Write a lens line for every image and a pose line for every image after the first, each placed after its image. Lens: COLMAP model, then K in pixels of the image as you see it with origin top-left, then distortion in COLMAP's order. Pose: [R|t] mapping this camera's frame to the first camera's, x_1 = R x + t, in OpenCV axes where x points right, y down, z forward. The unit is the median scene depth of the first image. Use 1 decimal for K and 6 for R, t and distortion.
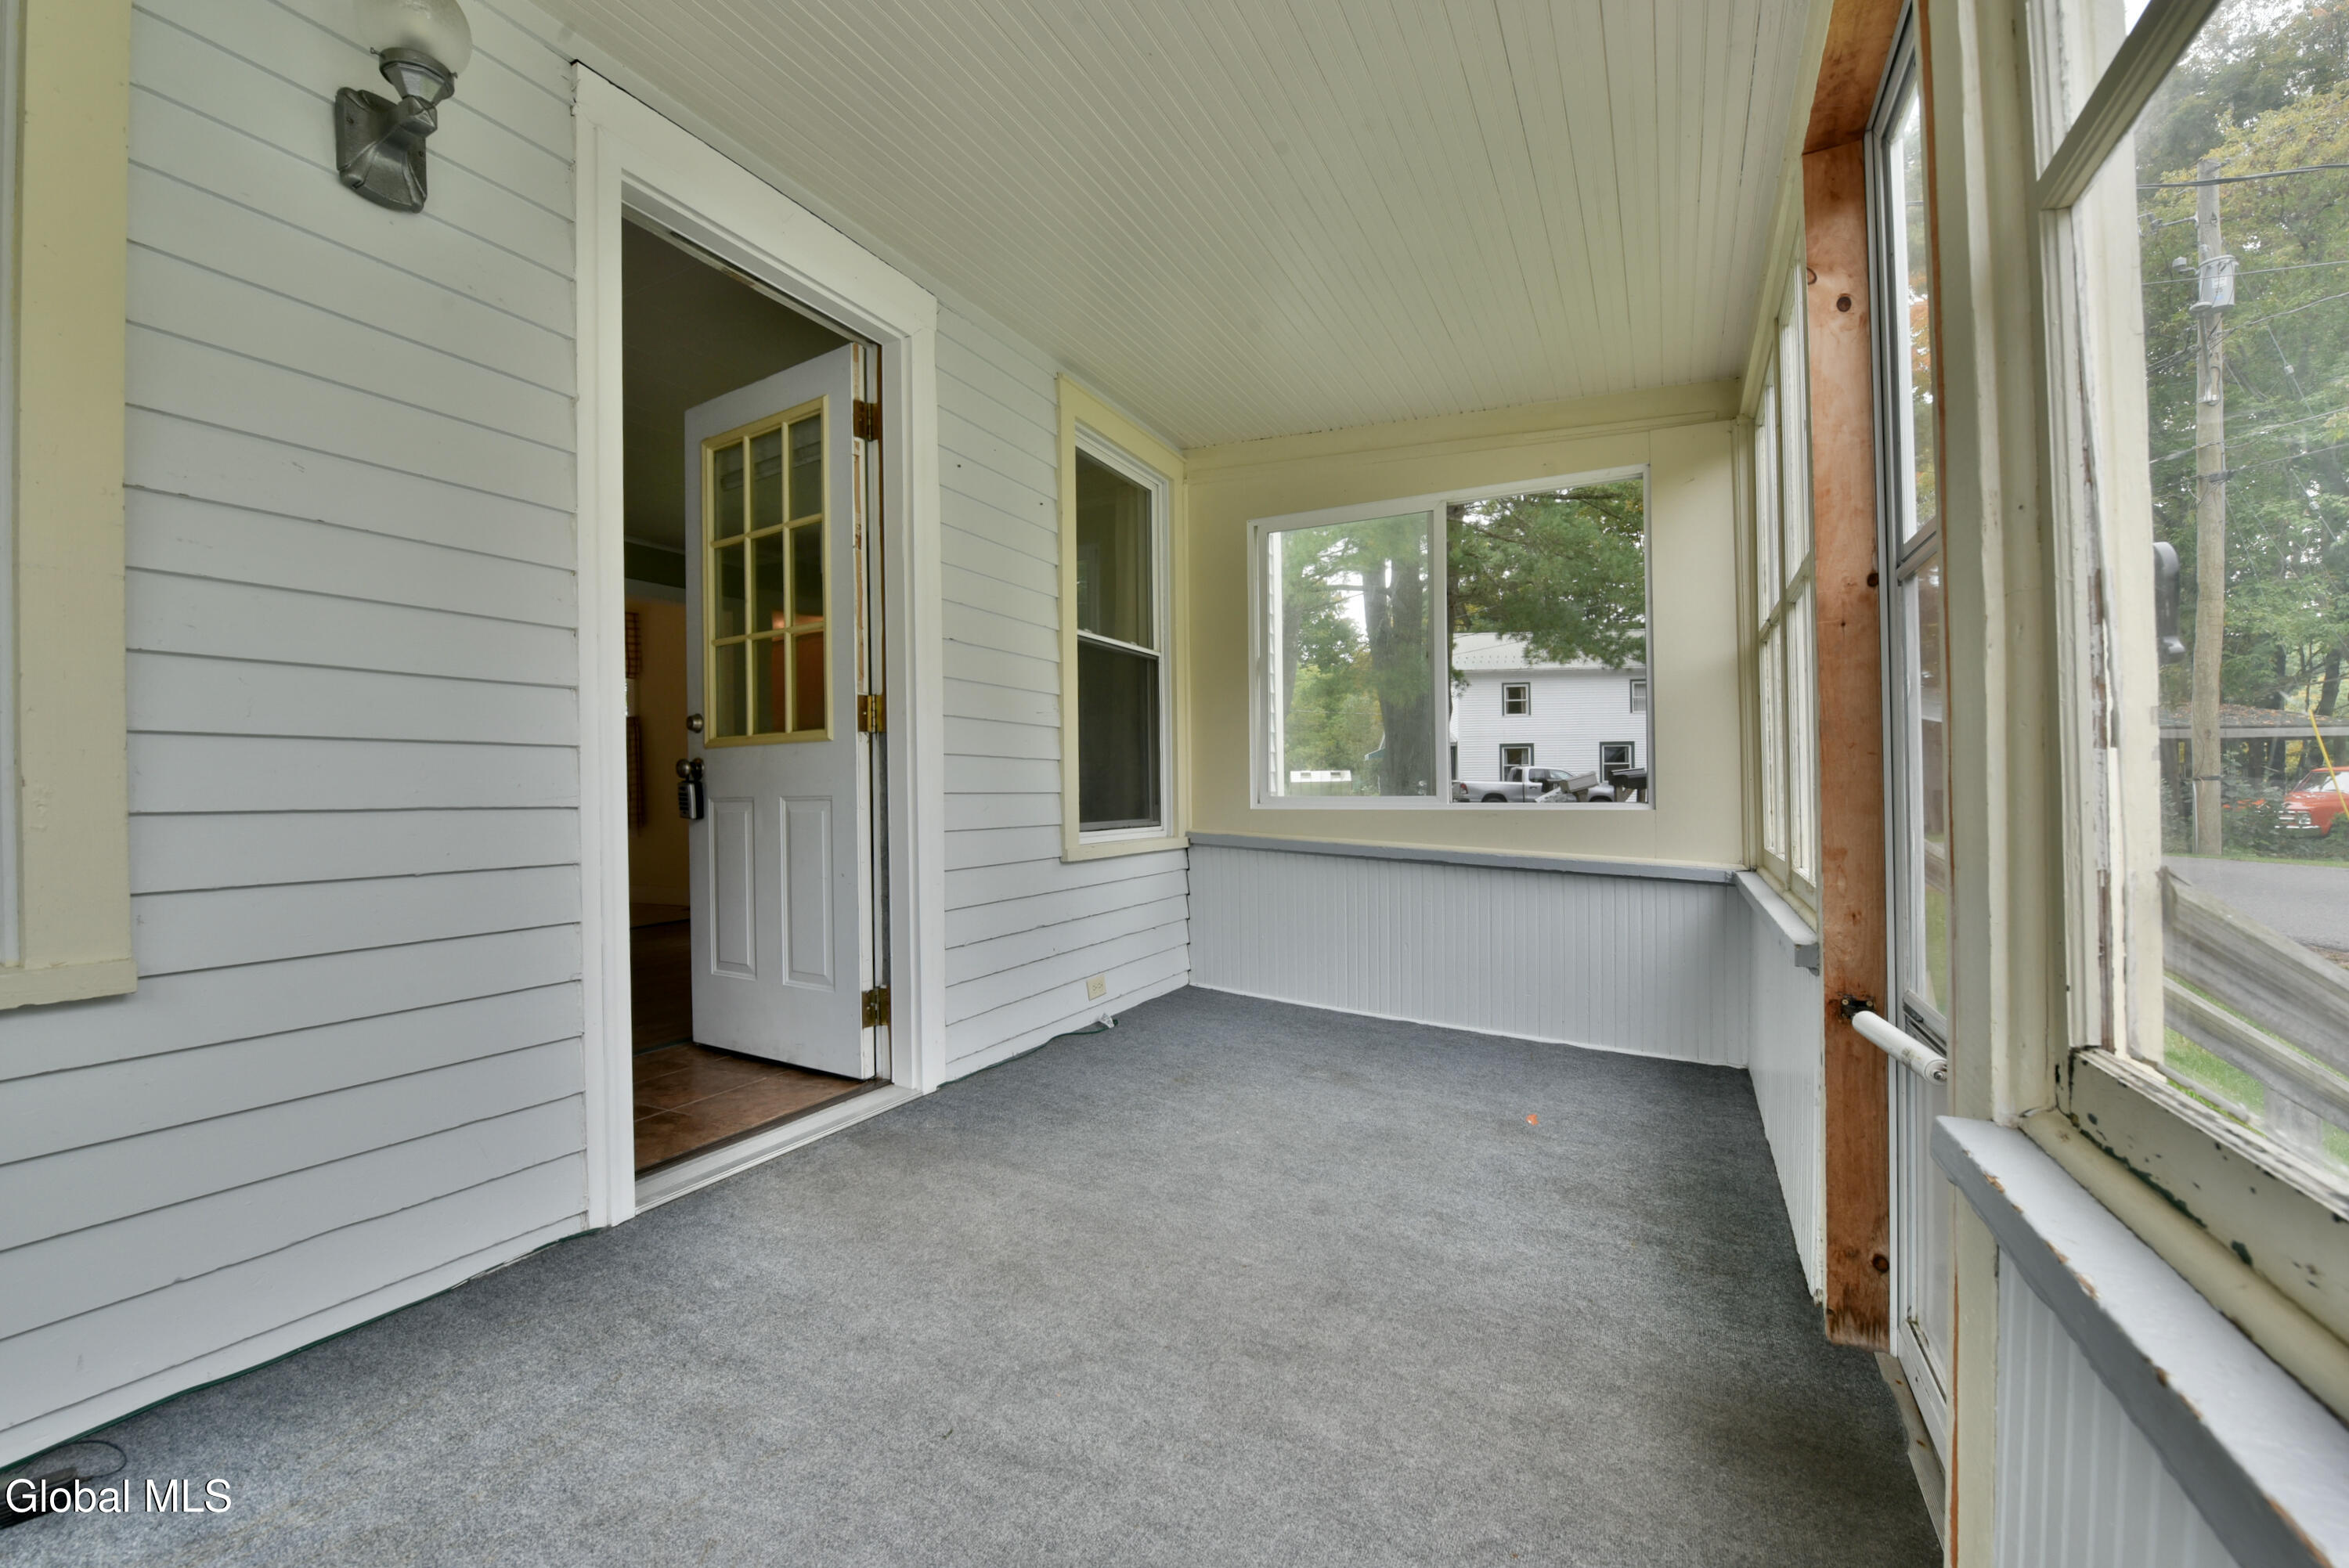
lens RADIAL K [[953.9, 0, 1173.7], [0, 953.9, 792.4], [0, 0, 1]] dist [-0.020614, -0.000263]
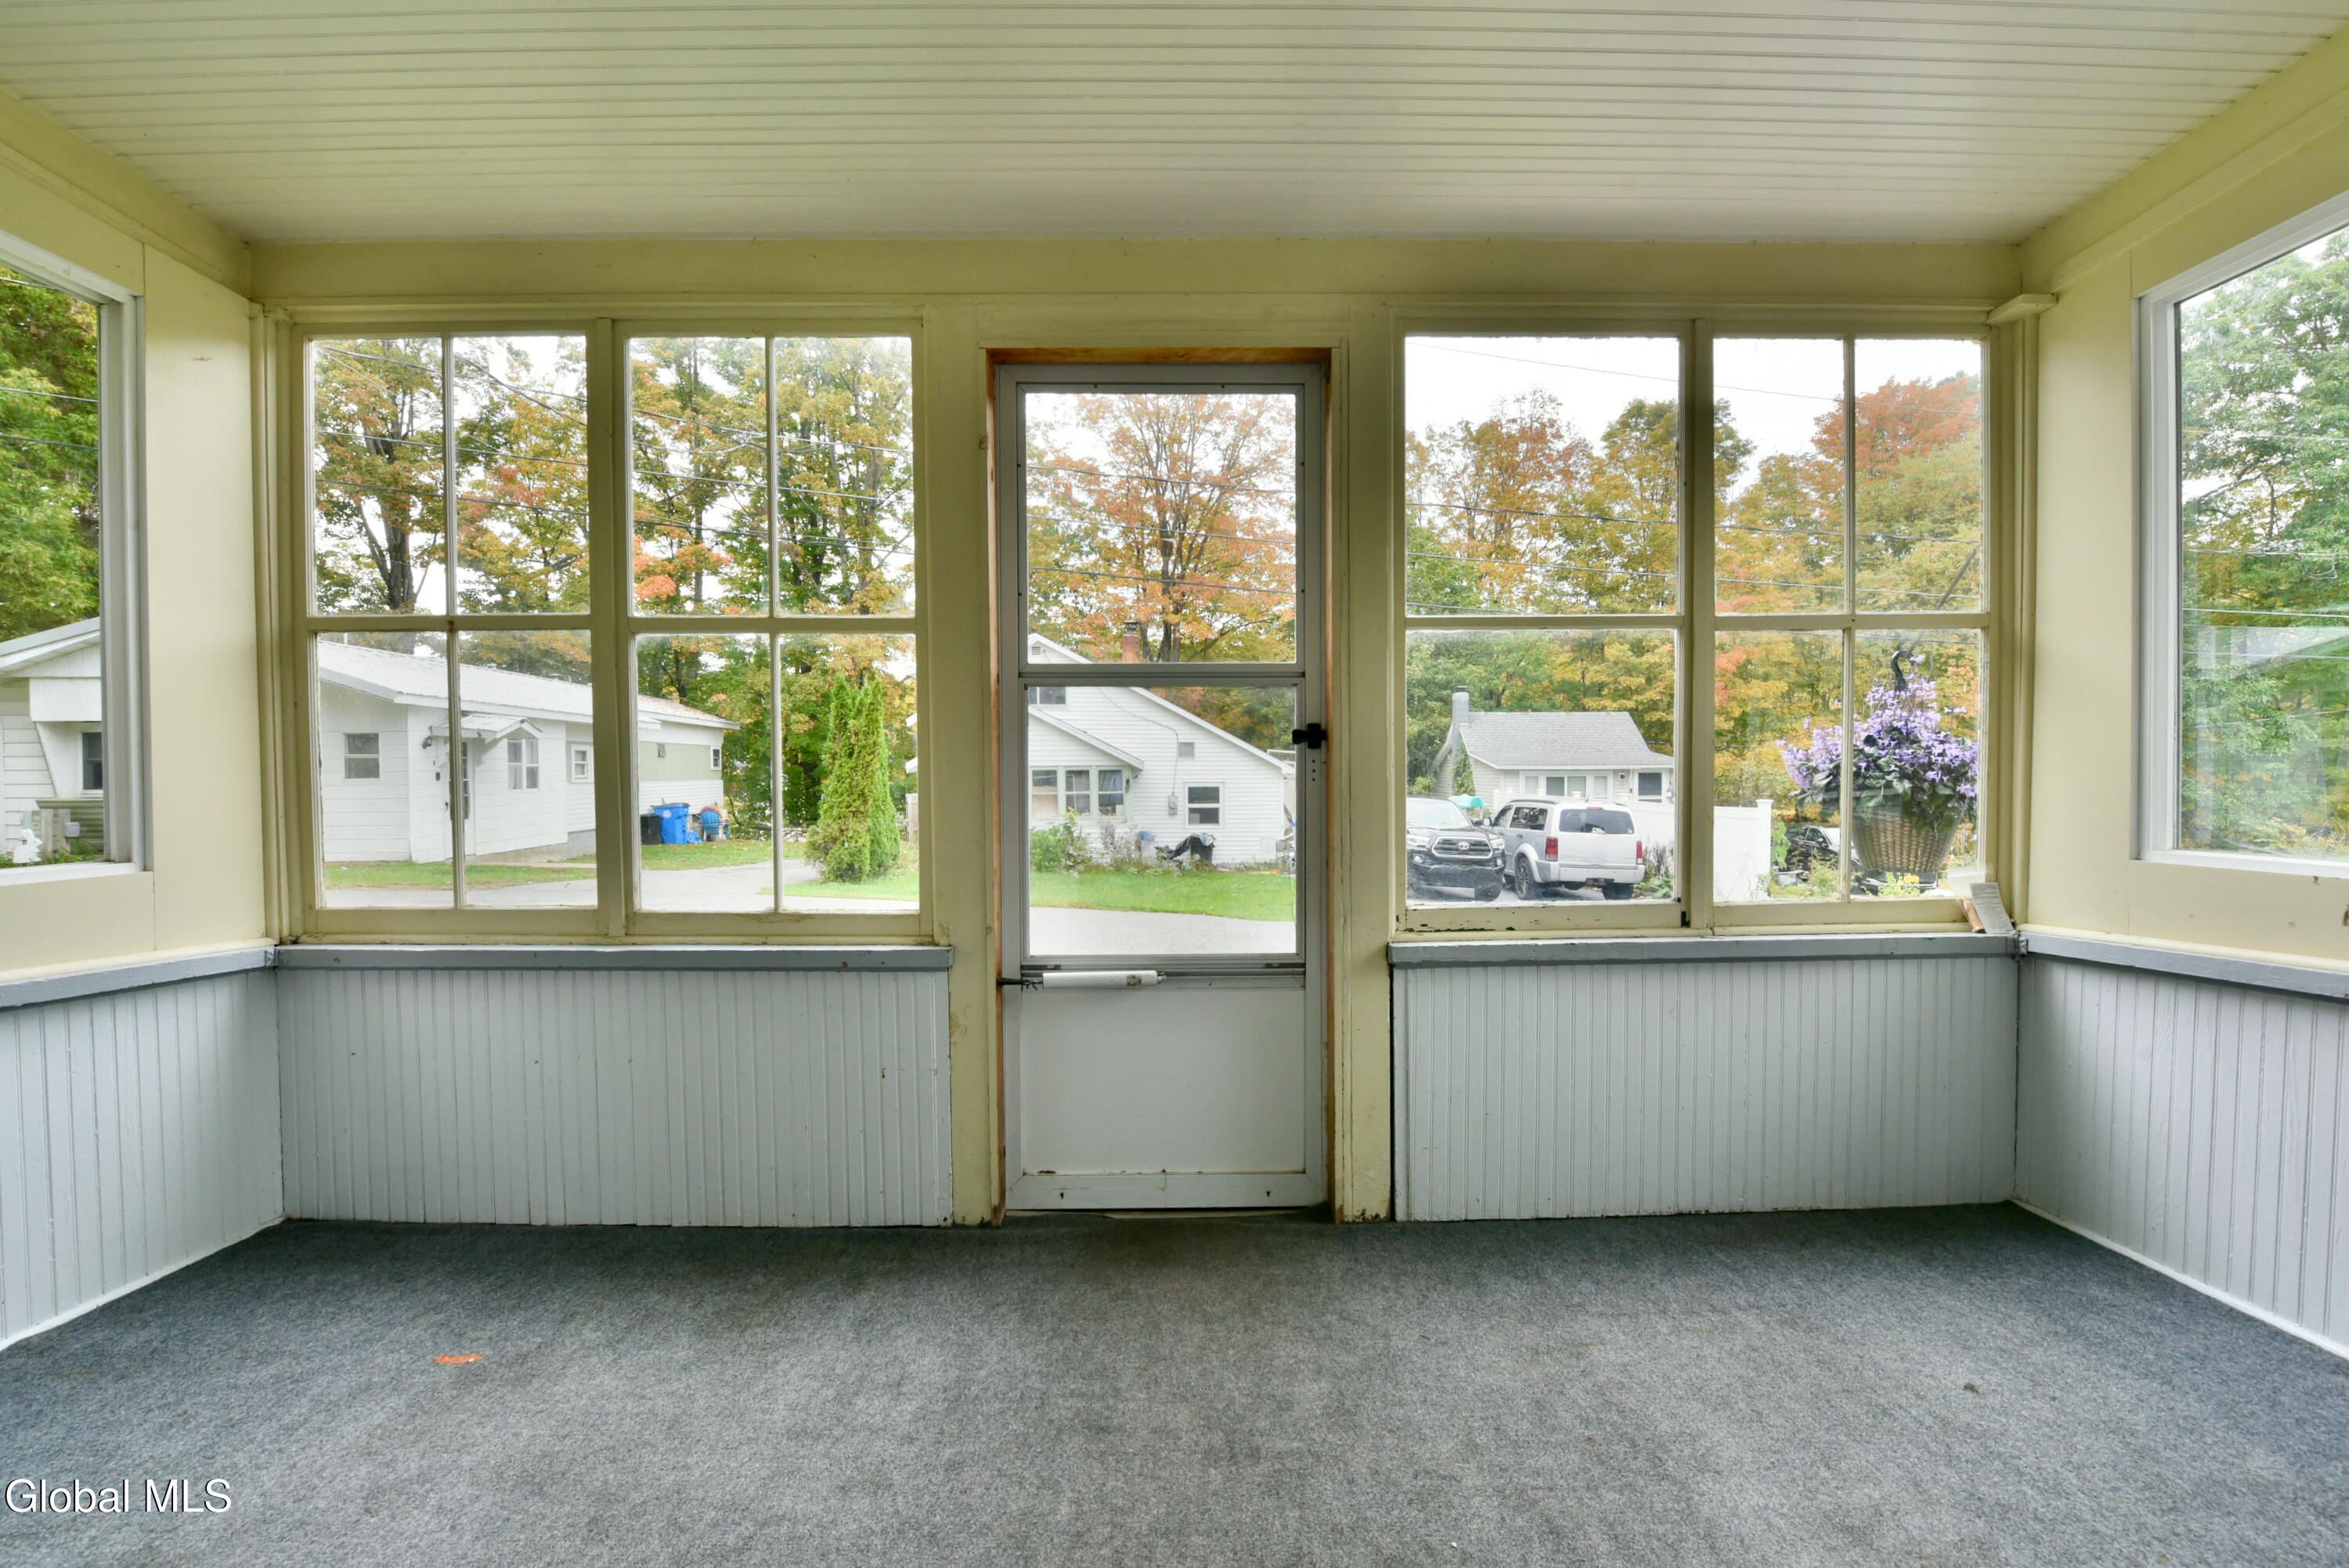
lens RADIAL K [[1005.6, 0, 1187.3], [0, 1005.6, 794.3], [0, 0, 1]] dist [-0.021159, -0.000826]
pose [[-0.460465, -0.015285, 0.887546, -0.414996], [0.011571, 0.999663, 0.023220, -0.045076], [-0.887602, 0.020962, -0.460133, 0.821752]]
